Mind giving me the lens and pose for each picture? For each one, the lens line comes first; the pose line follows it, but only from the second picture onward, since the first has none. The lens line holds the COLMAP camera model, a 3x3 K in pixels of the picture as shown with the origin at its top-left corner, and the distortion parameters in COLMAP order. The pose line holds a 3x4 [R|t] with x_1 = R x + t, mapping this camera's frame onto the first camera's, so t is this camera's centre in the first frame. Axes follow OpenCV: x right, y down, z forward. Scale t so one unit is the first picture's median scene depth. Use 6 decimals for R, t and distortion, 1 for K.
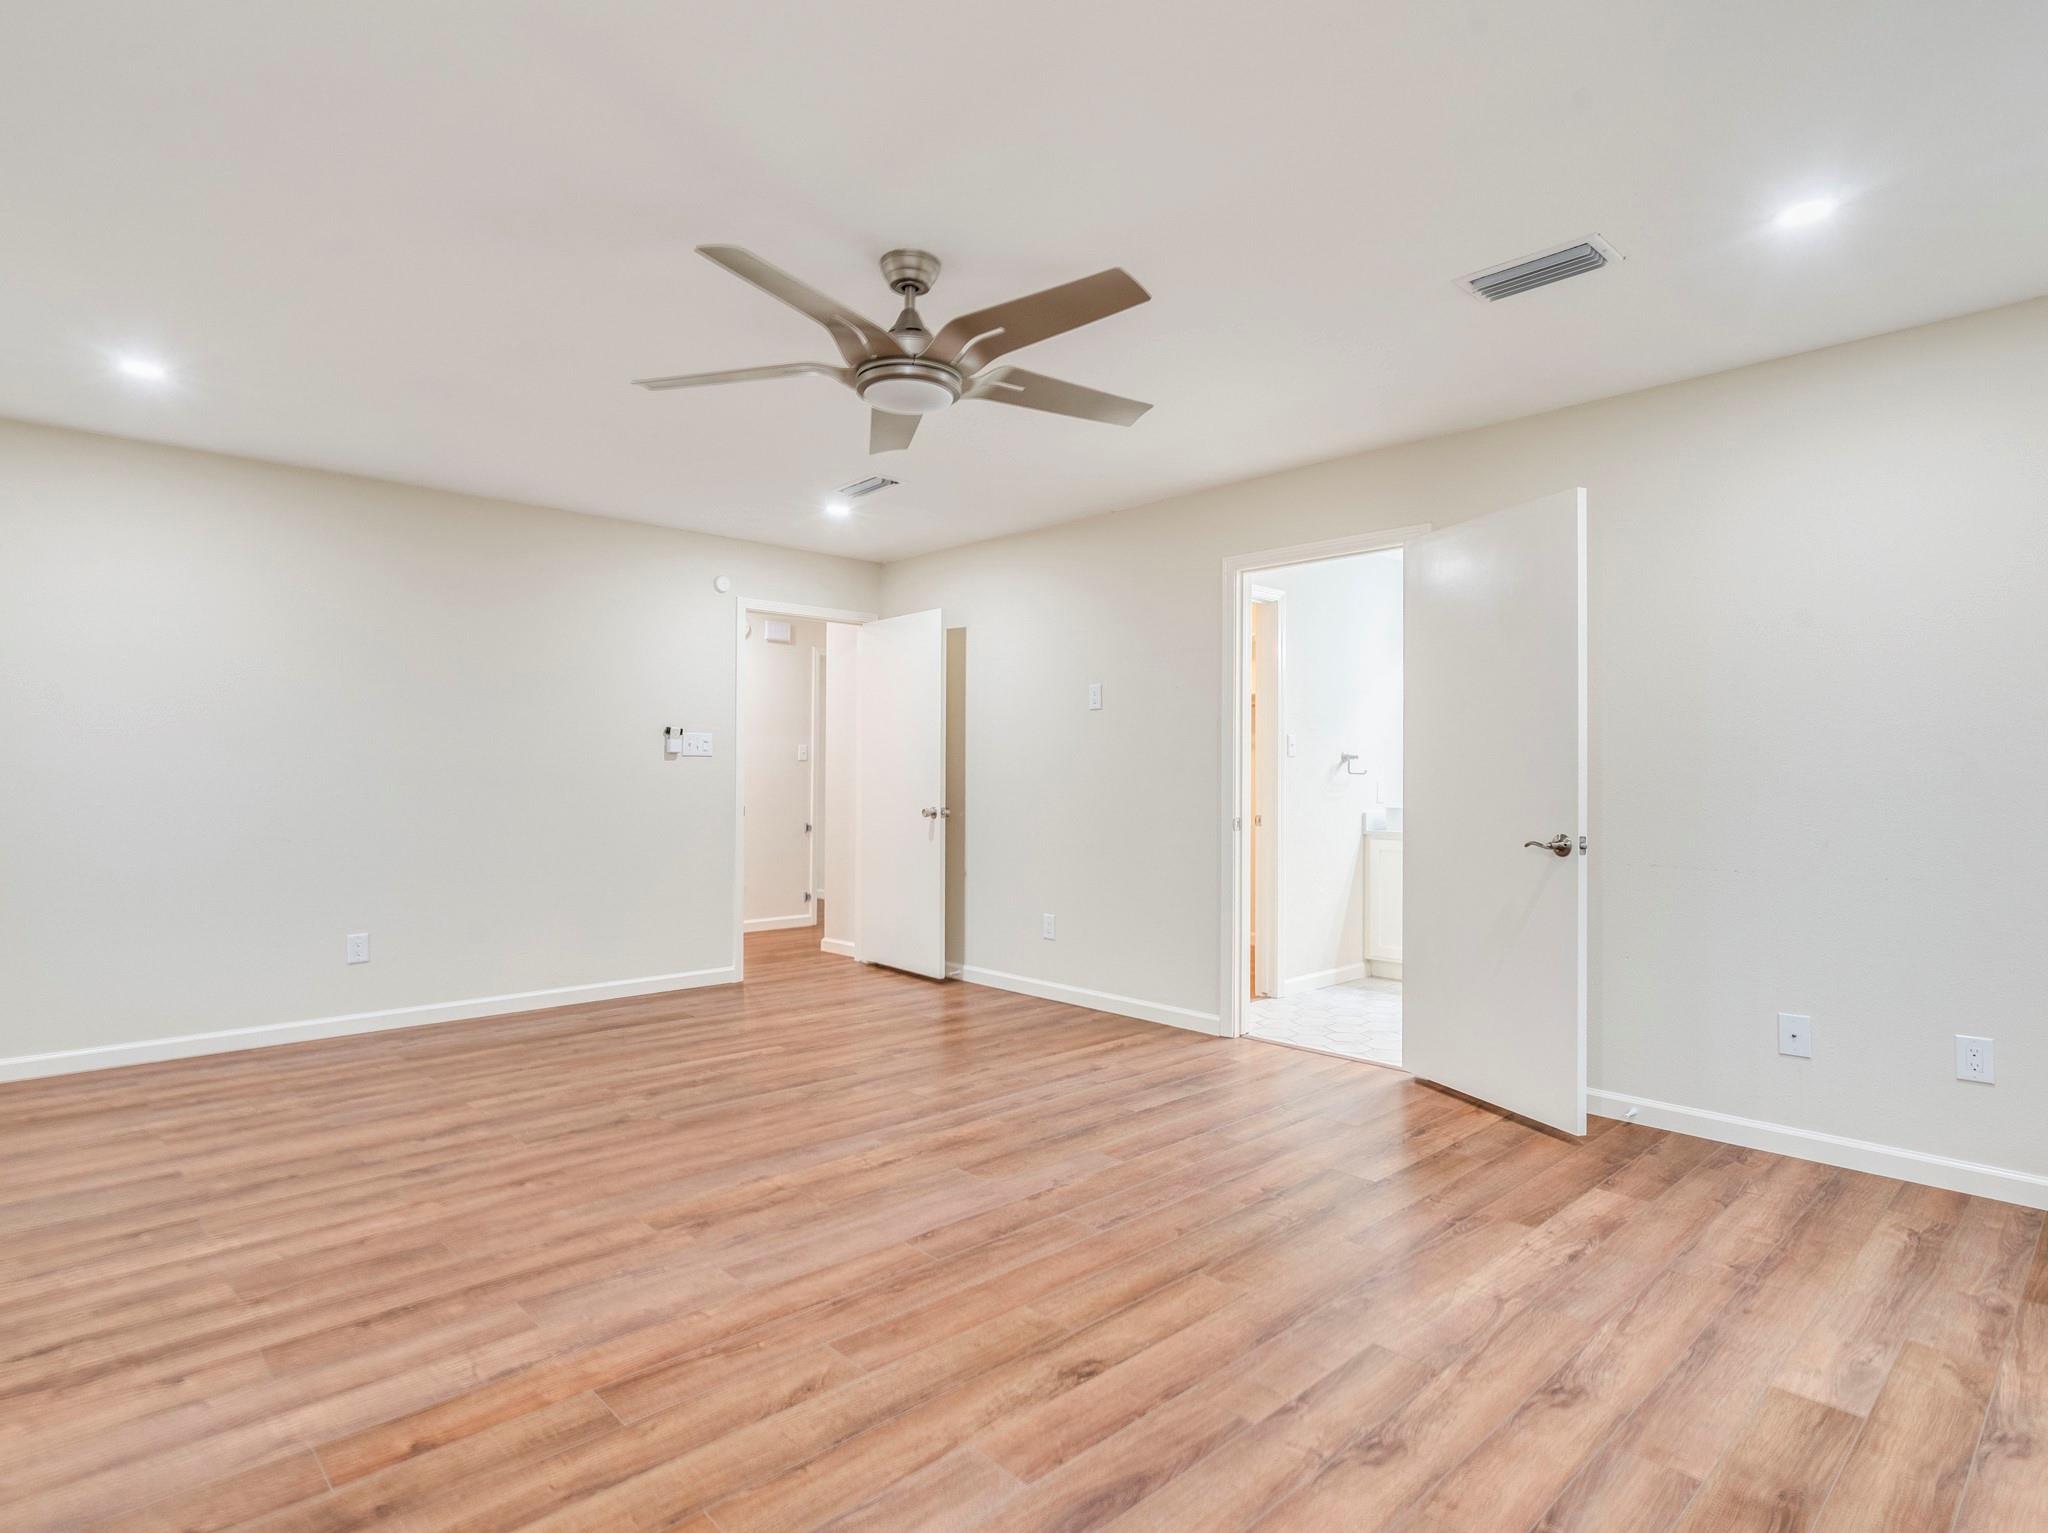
lens RADIAL K [[1055.4, 0, 1024.0], [0, 1055.4, 766.5], [0, 0, 1]] dist [0.000189, 0.000899]
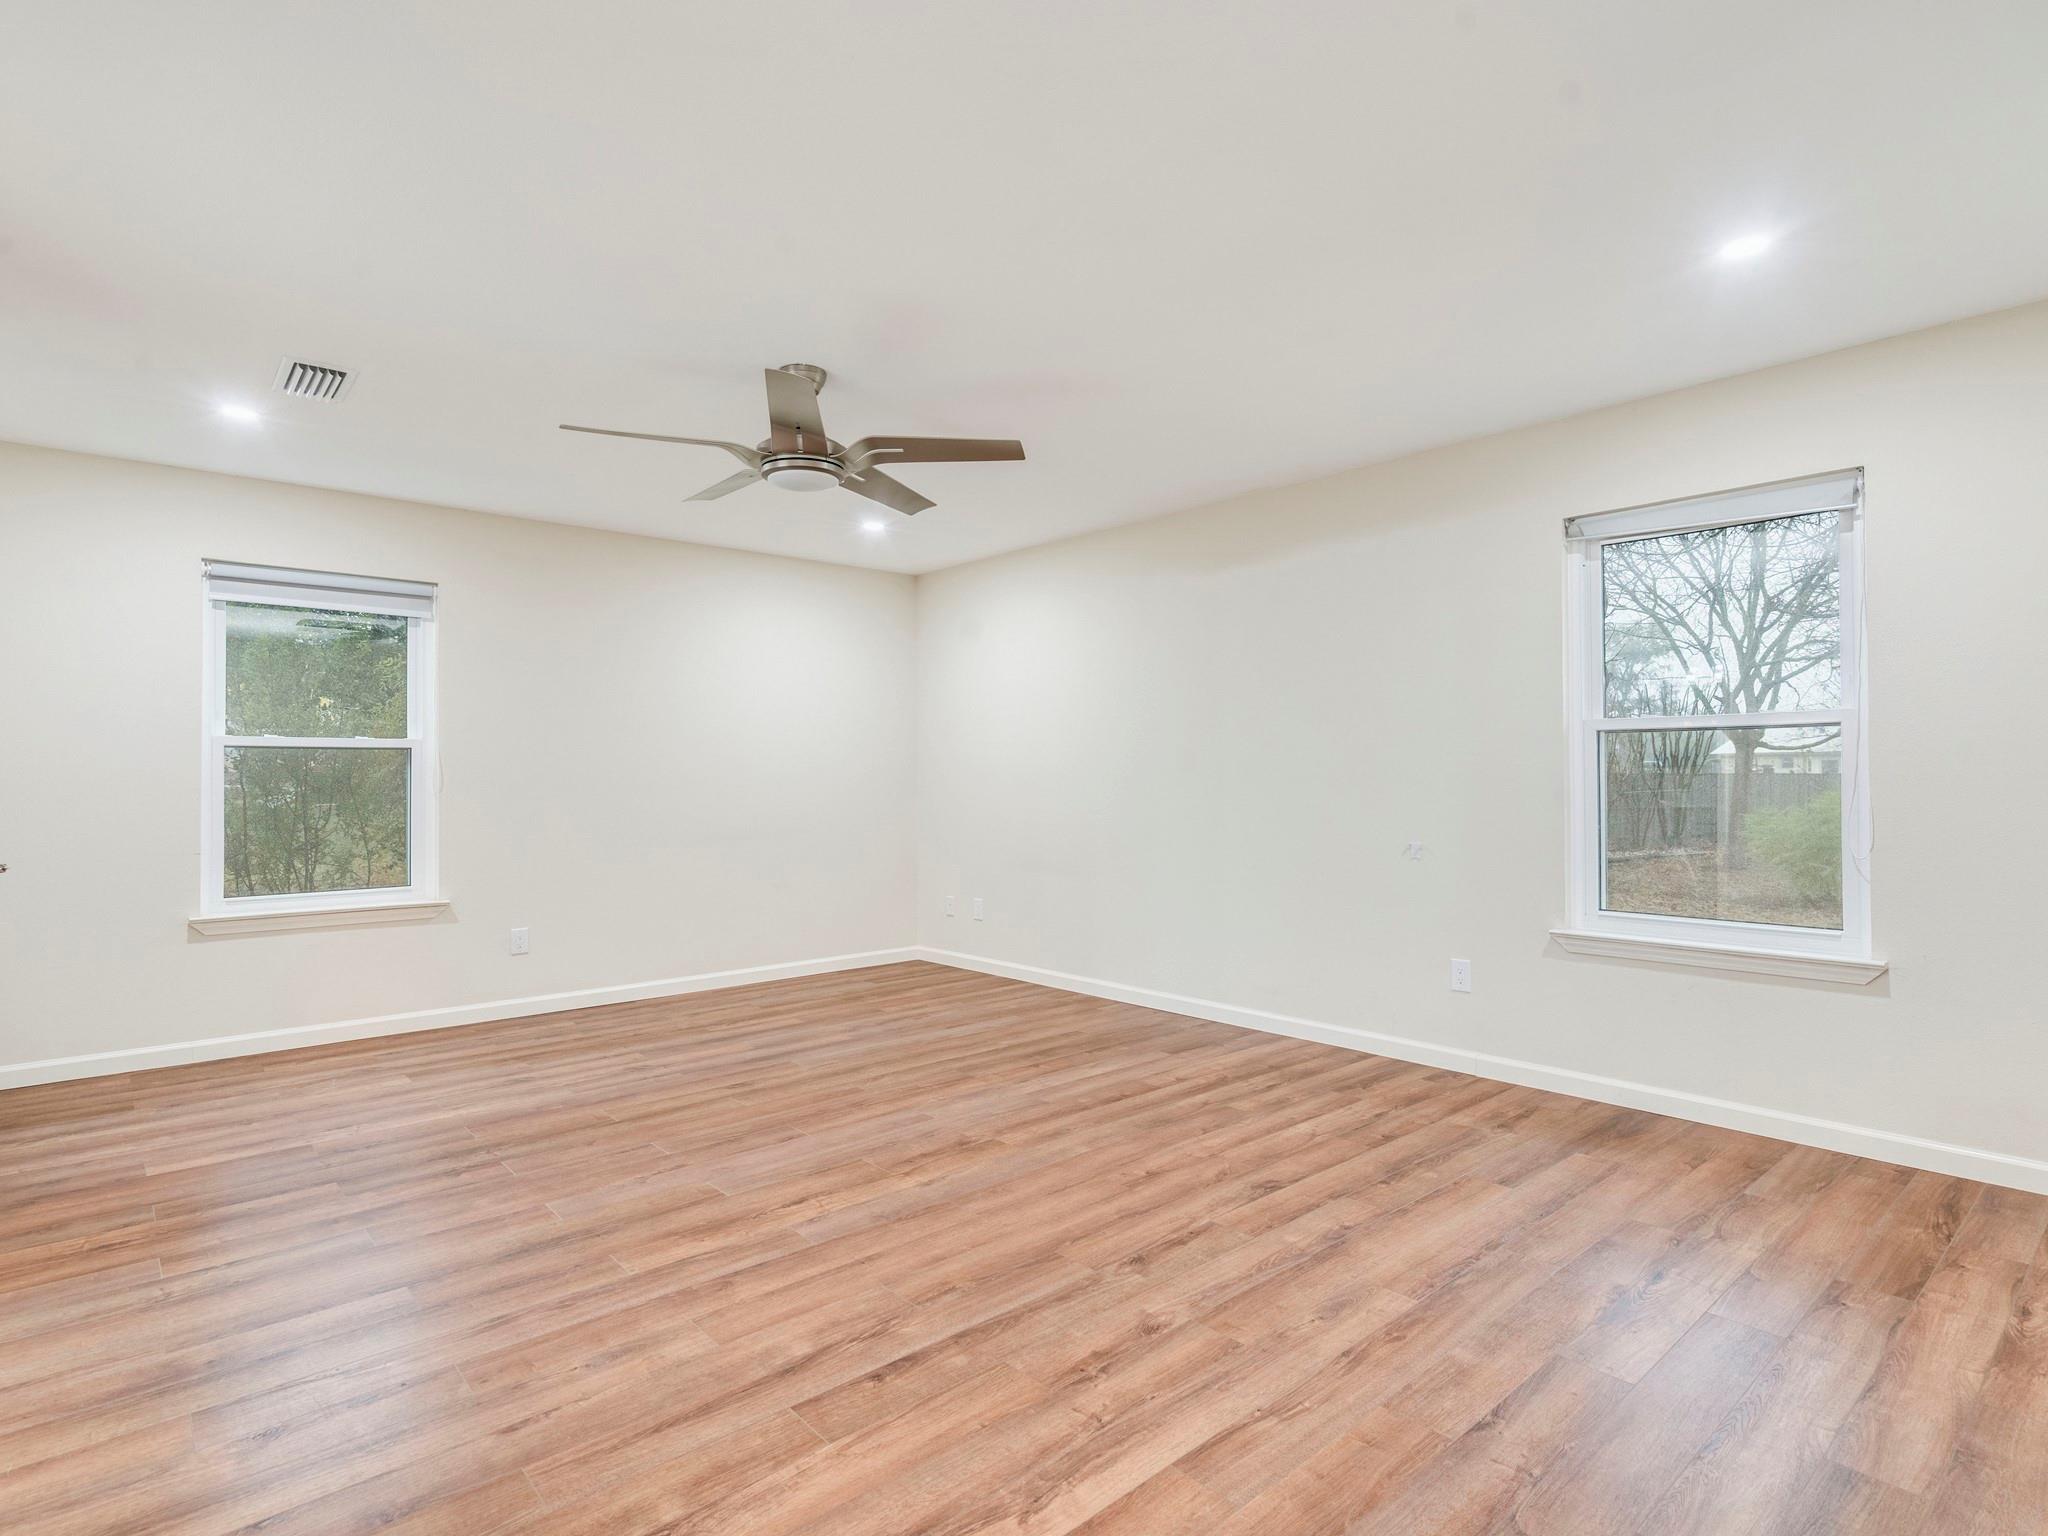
lens RADIAL K [[1055.4, 0, 1024.0], [0, 1055.4, 768.0], [0, 0, 1]] dist [0.000189, 0.000899]
pose [[-0.998889, 0.001278, 0.047110, -0.422502], [0.000302, 0.999785, -0.020712, 0.011569], [-0.047126, -0.020675, -0.998675, 2.183738]]
